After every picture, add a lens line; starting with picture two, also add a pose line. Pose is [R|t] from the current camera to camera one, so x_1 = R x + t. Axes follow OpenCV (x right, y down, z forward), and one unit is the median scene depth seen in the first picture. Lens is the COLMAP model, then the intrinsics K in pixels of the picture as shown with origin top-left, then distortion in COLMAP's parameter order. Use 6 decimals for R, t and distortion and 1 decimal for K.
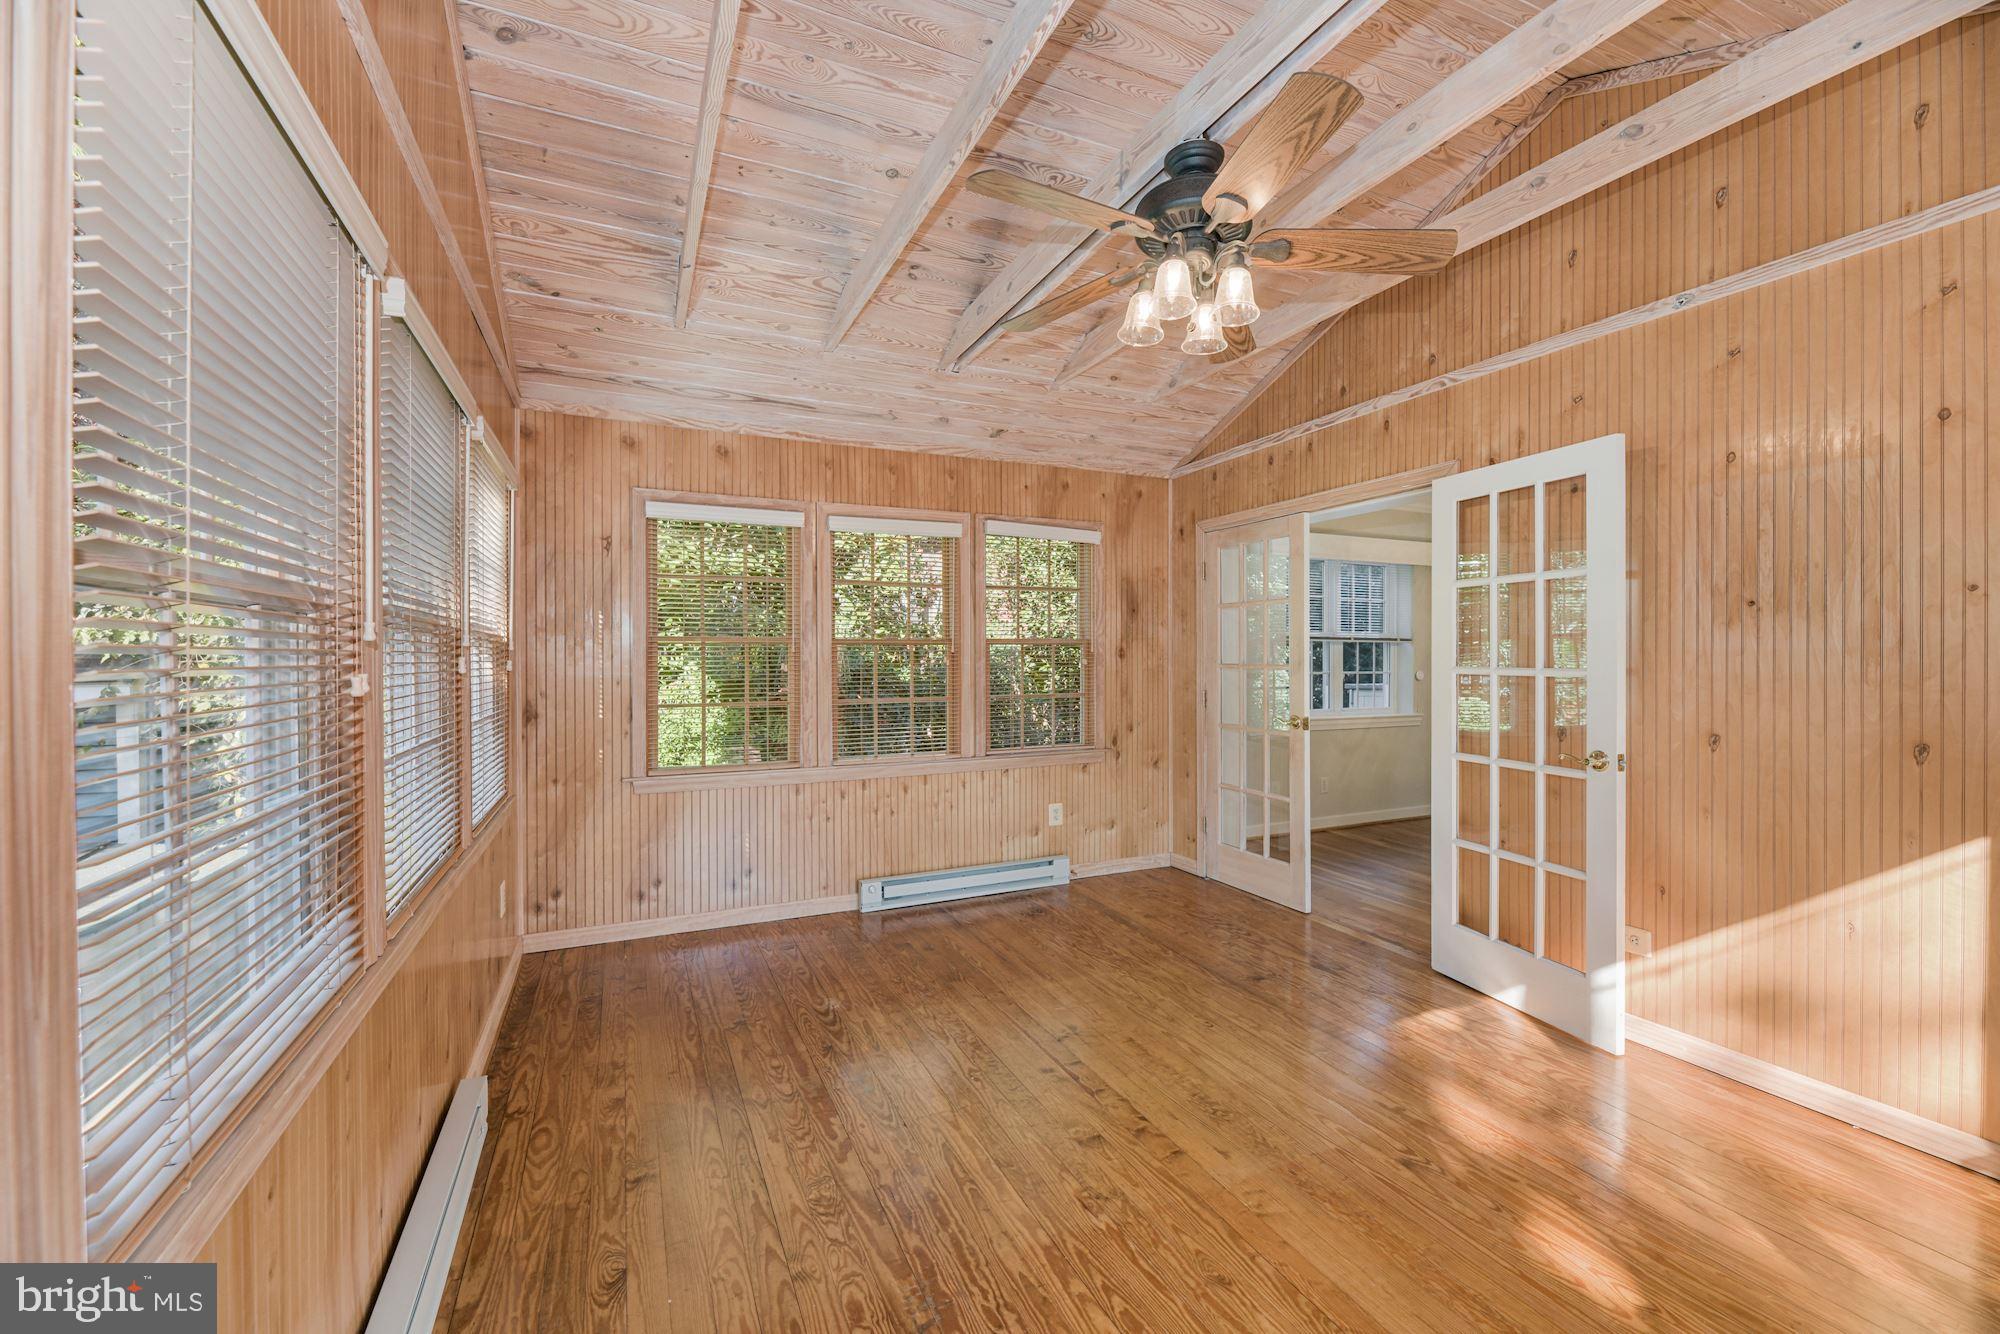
lens RADIAL K [[813.7, 0, 1005.5], [0, 813.7, 646.0], [0, 0, 1]] dist [-0.001556, -0.000774]
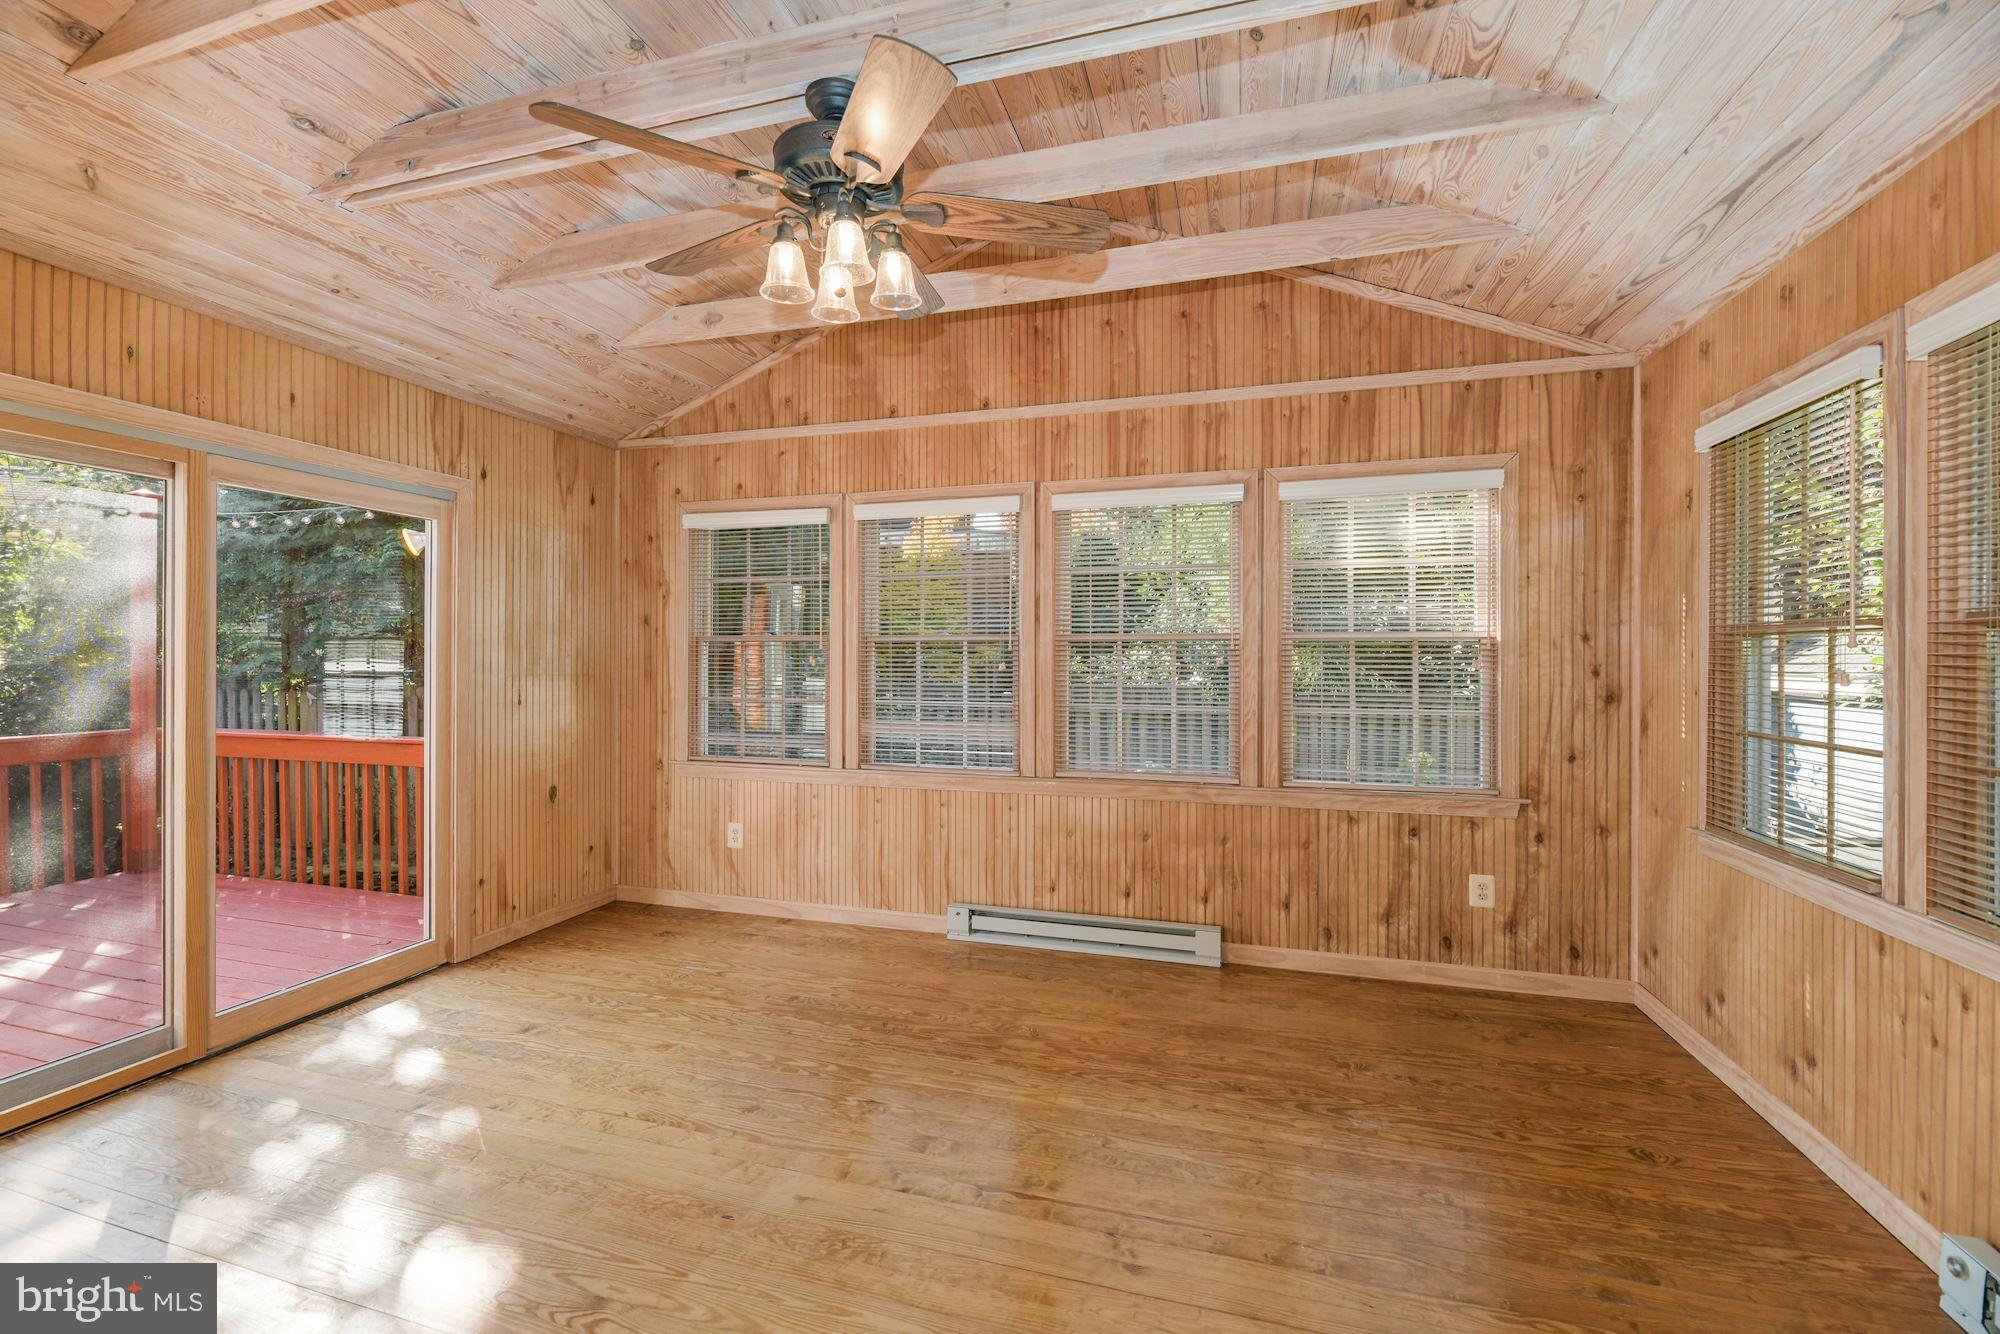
lens RADIAL K [[813.7, 0, 1005.5], [0, 813.7, 646.0], [0, 0, 1]] dist [-0.001556, -0.000774]
pose [[-0.662045, -0.006277, -0.749438, 0.782900], [0.012924, 0.999721, -0.019790, 0.017356], [0.749353, -0.022787, -0.661779, 1.734063]]
